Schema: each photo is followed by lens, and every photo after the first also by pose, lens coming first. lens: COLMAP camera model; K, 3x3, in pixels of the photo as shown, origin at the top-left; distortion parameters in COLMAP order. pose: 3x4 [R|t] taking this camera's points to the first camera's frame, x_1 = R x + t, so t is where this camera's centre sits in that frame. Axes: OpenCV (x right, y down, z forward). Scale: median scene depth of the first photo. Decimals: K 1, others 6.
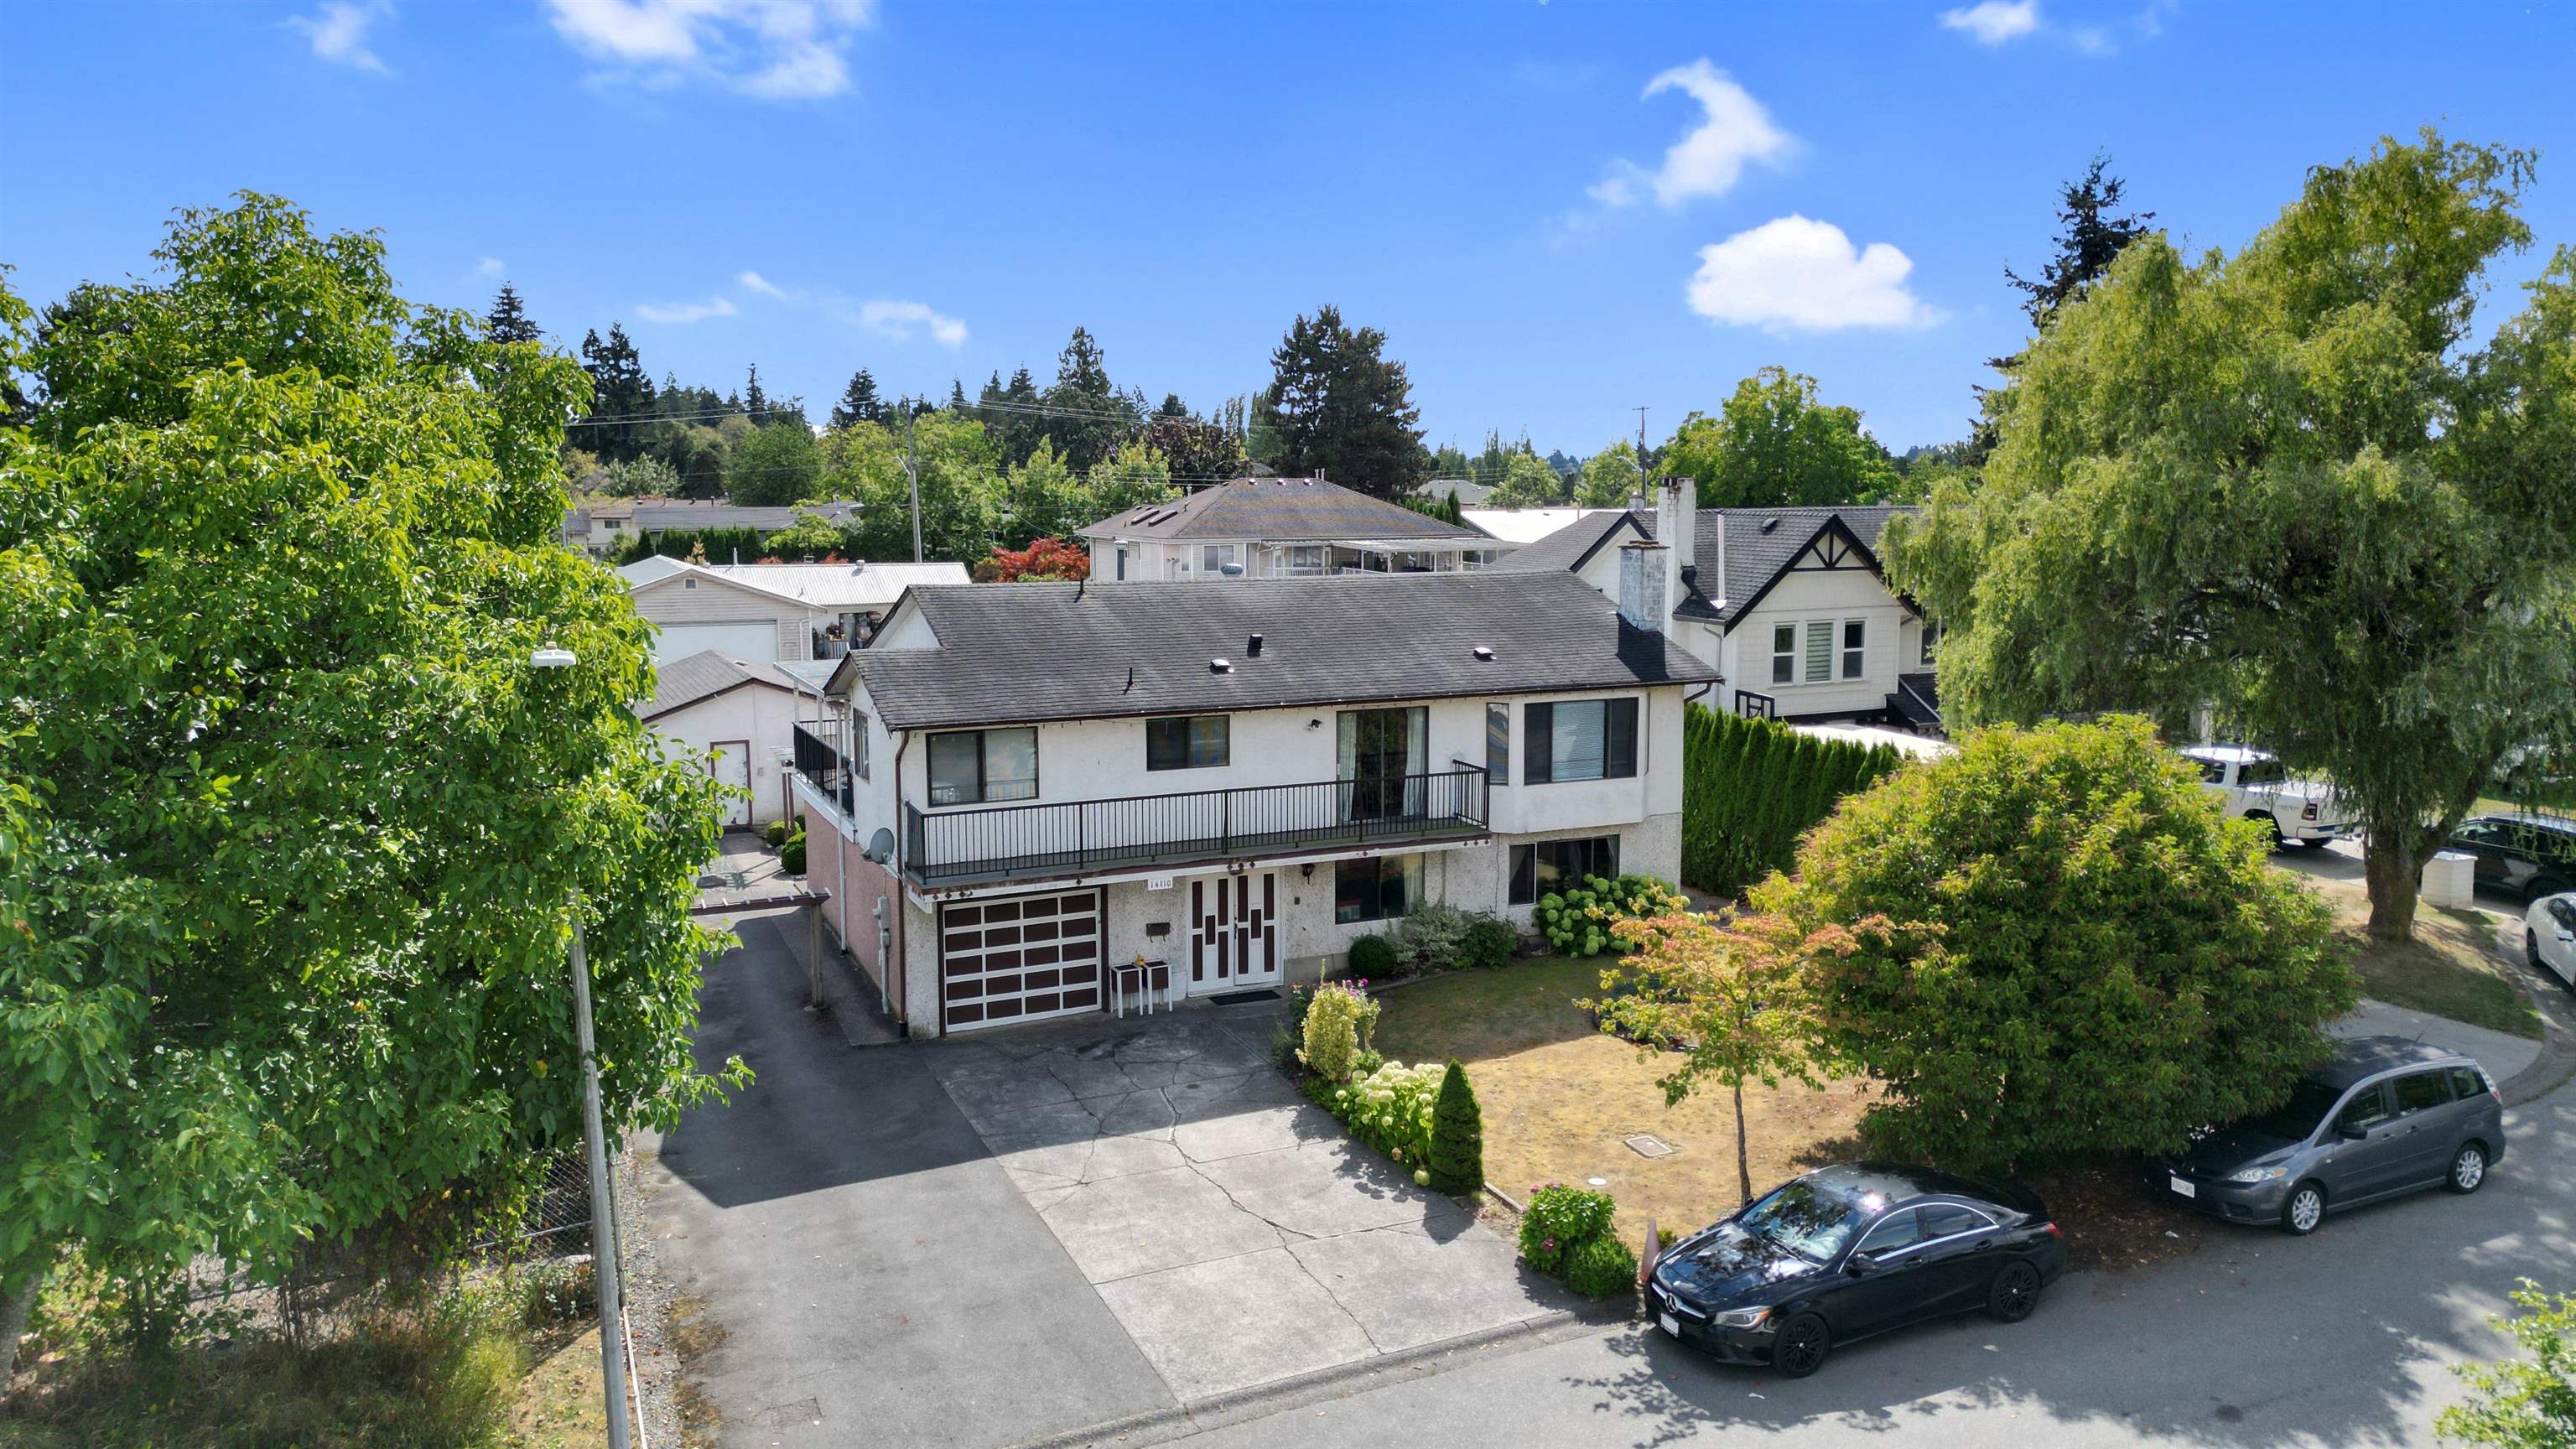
lens RADIAL K [[1793.9, 0, 1284.9], [0, 1793.9, 725.0], [0, 0, 1]] dist [0.115984, -0.203808]
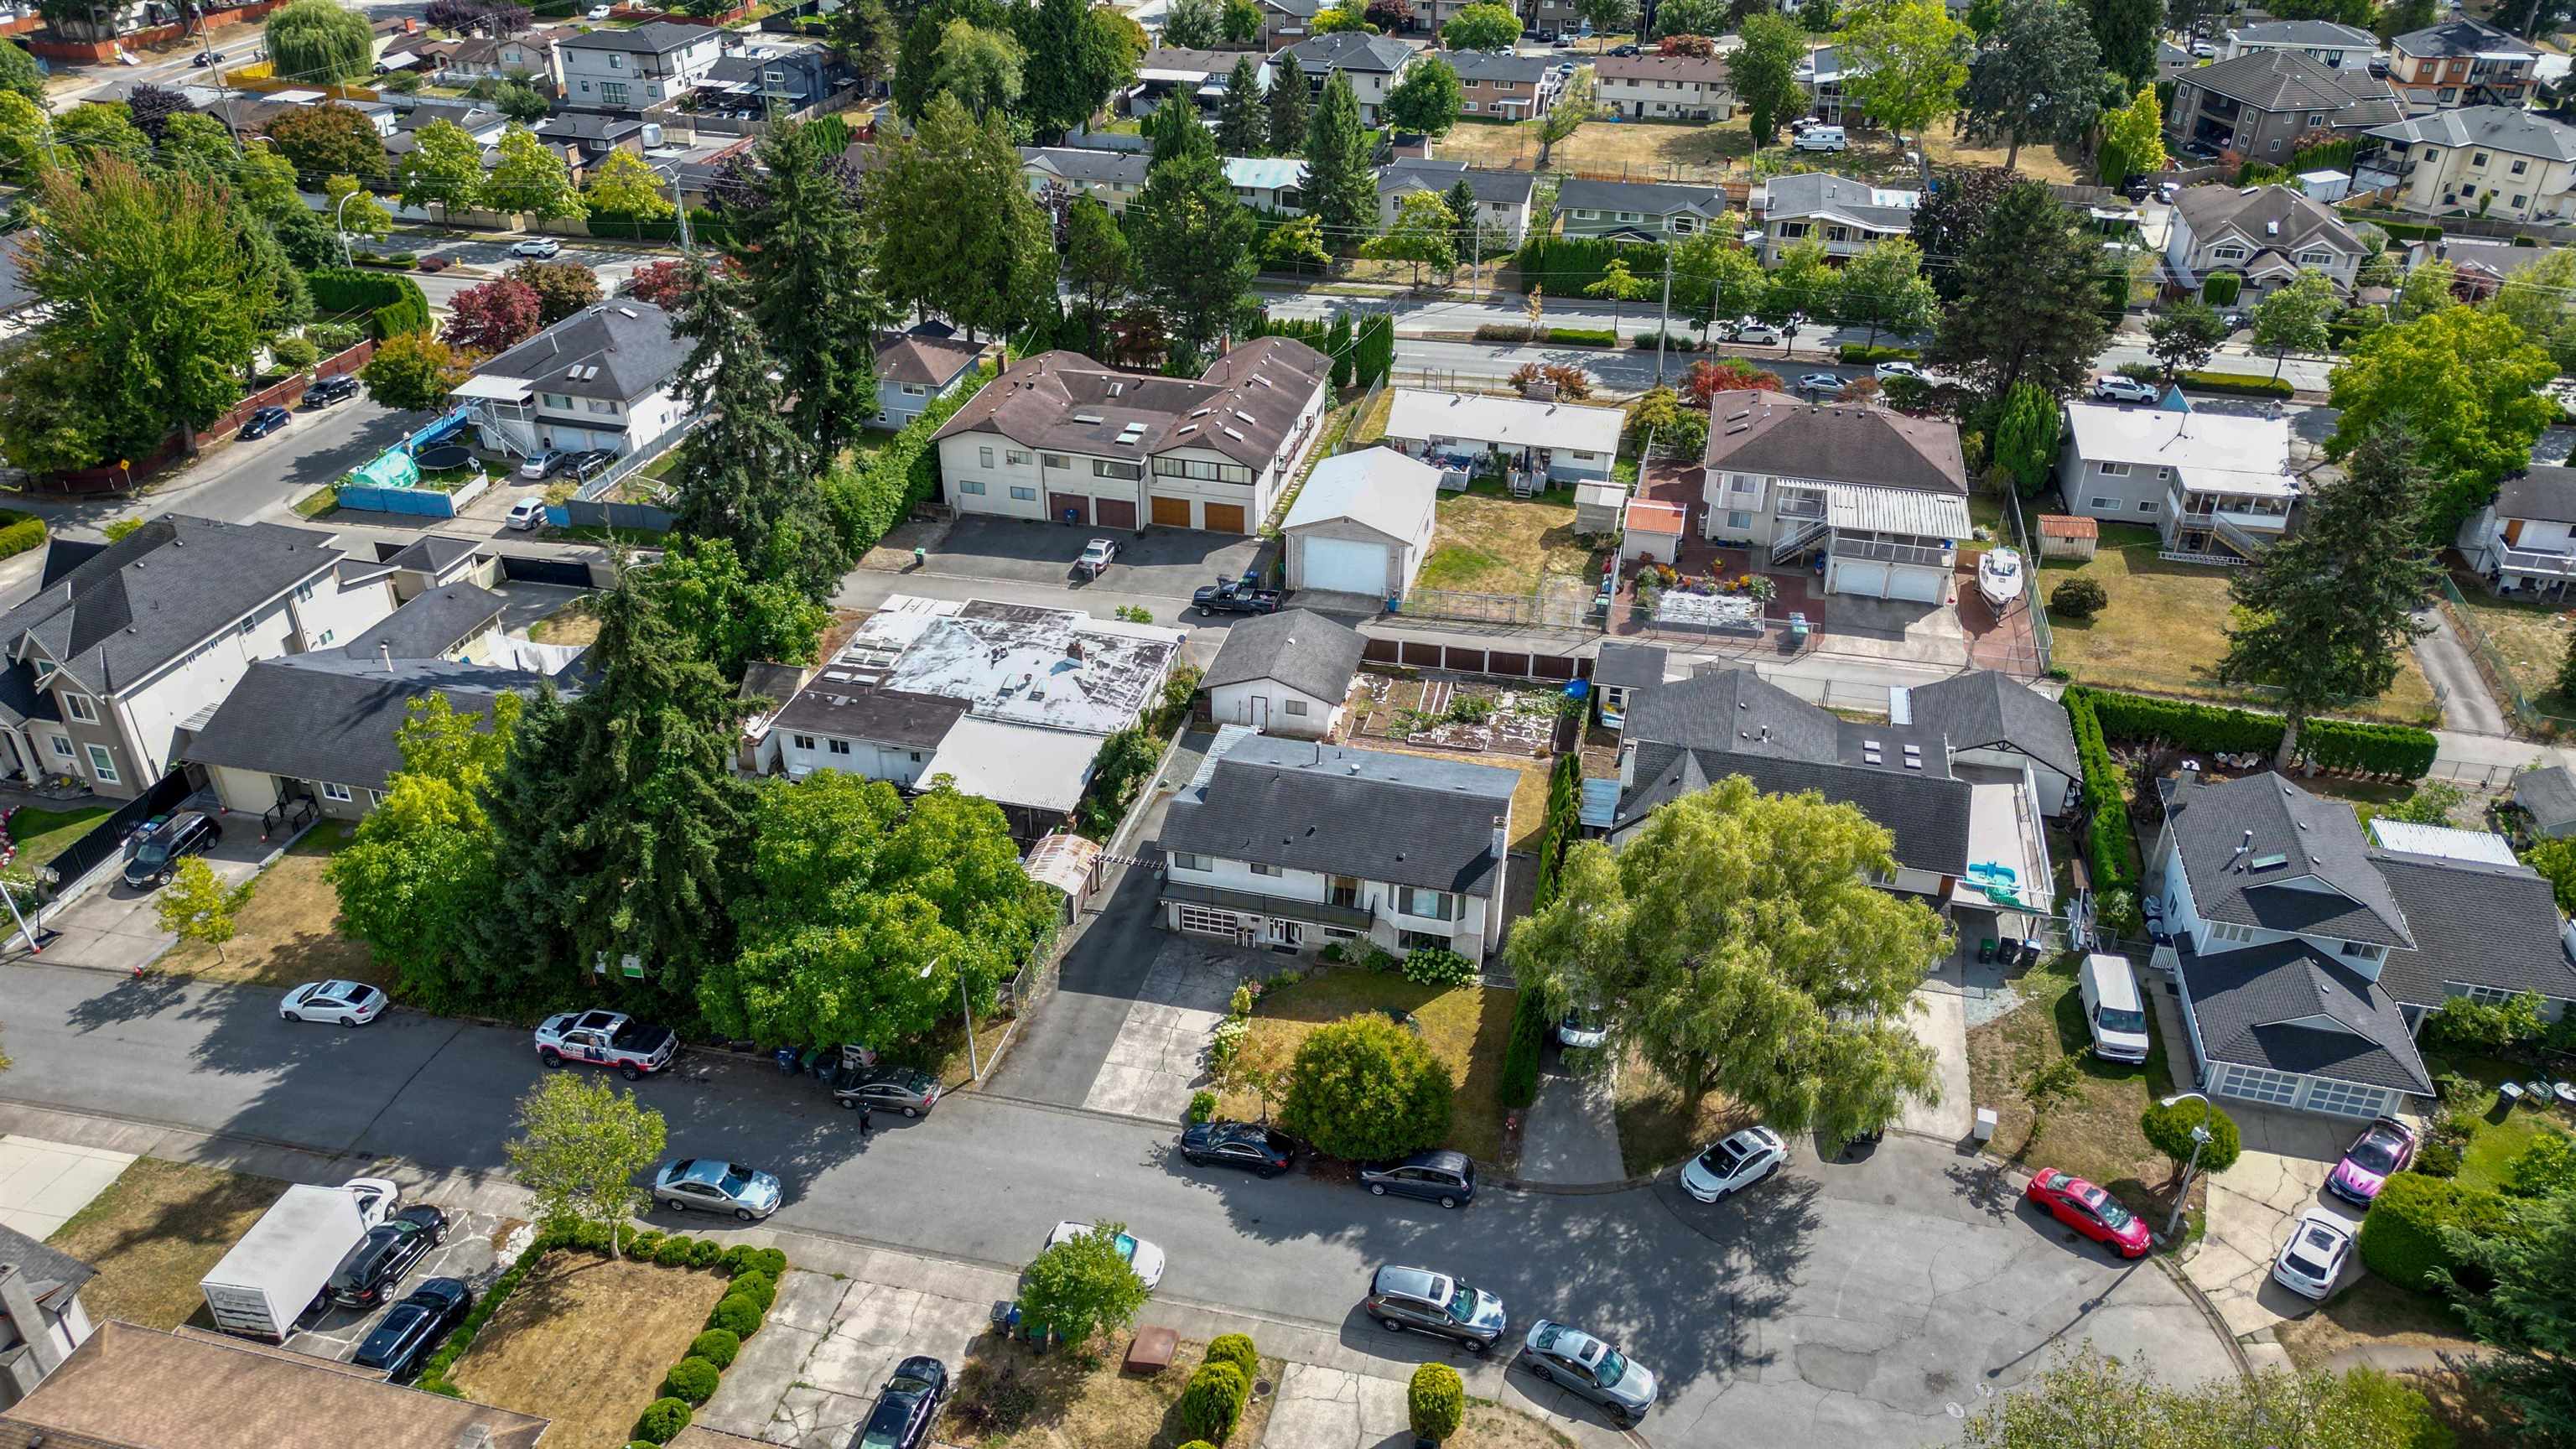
lens RADIAL K [[1793.9, 0, 1284.9], [0, 1793.9, 725.0], [0, 0, 1]] dist [0.115984, -0.203808]
pose [[0.789565, 0.329334, -0.517809, 1.268686], [-0.095678, 0.899541, 0.426229, -1.308004], [0.606162, -0.286992, 0.741757, -0.916336]]
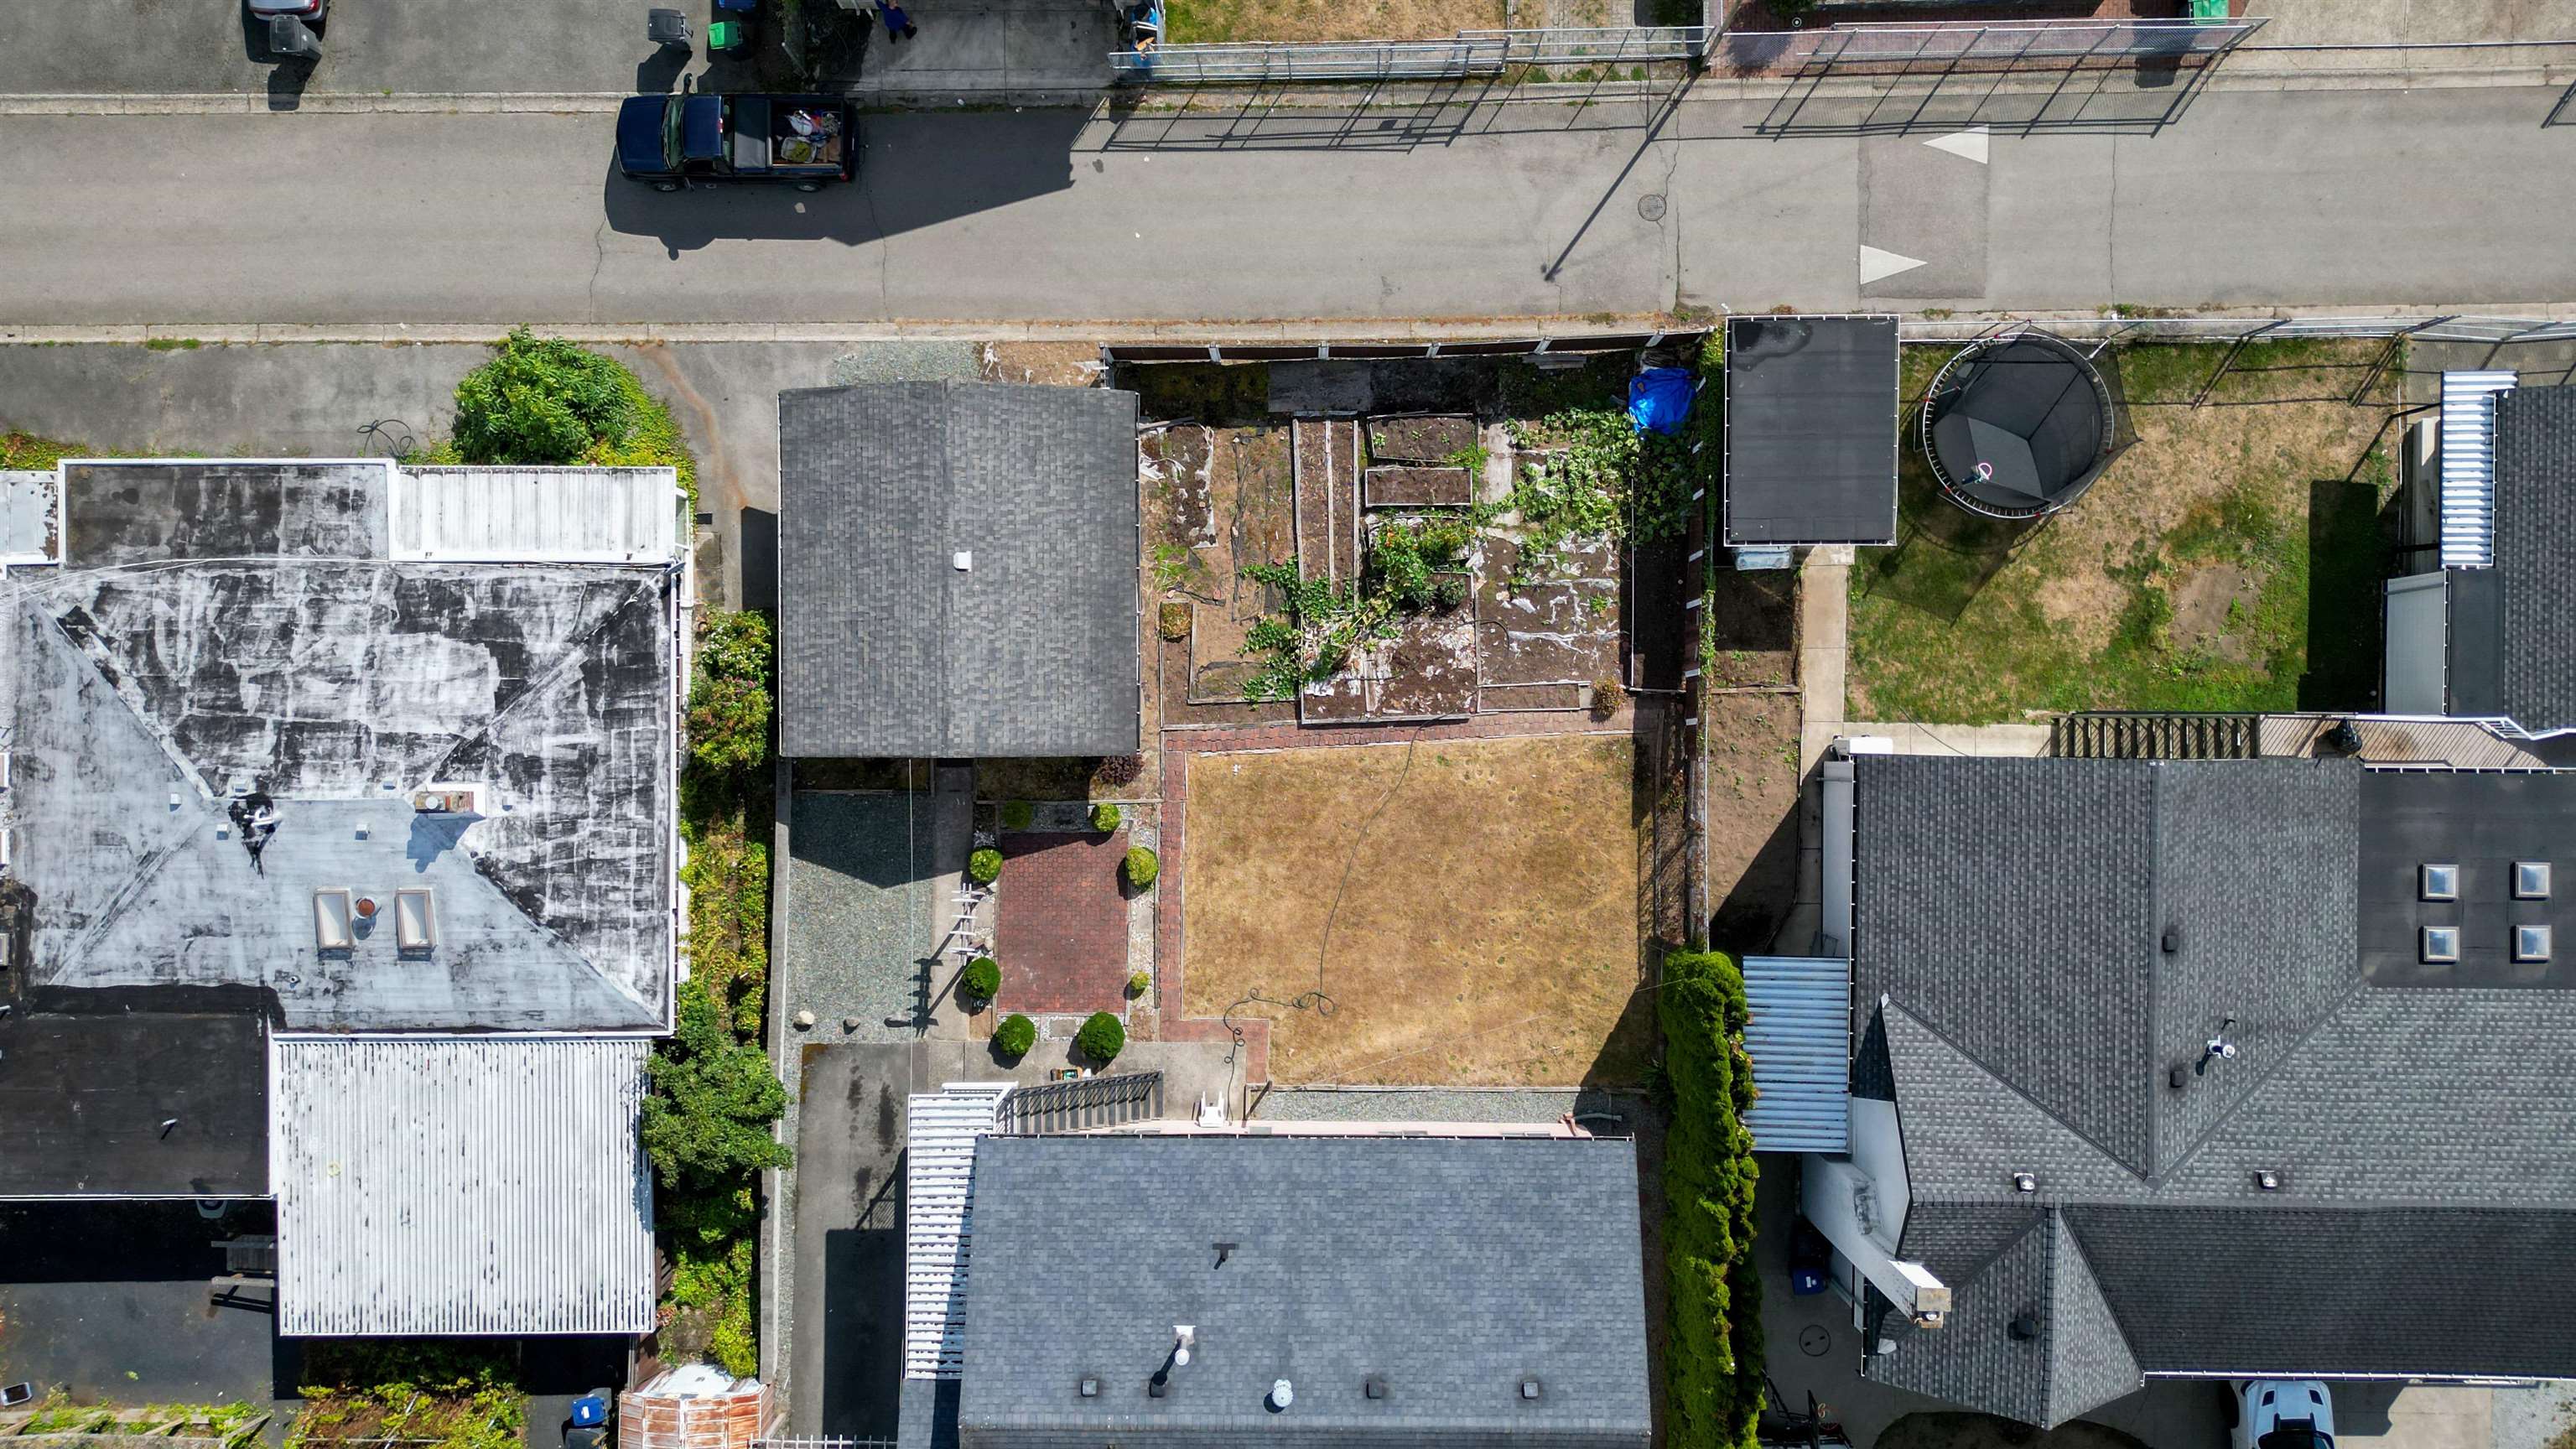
lens RADIAL K [[1800.0, 0, 1286.1], [0, 1800.0, 717.5], [0, 0, 1]] dist [0.098555, -0.088576]
pose [[0.911648, 0.410957, 0.003395, -0.218711], [-0.050900, 0.104710, 0.993199, -1.326534], [0.407807, -0.905621, 0.116376, 1.414917]]
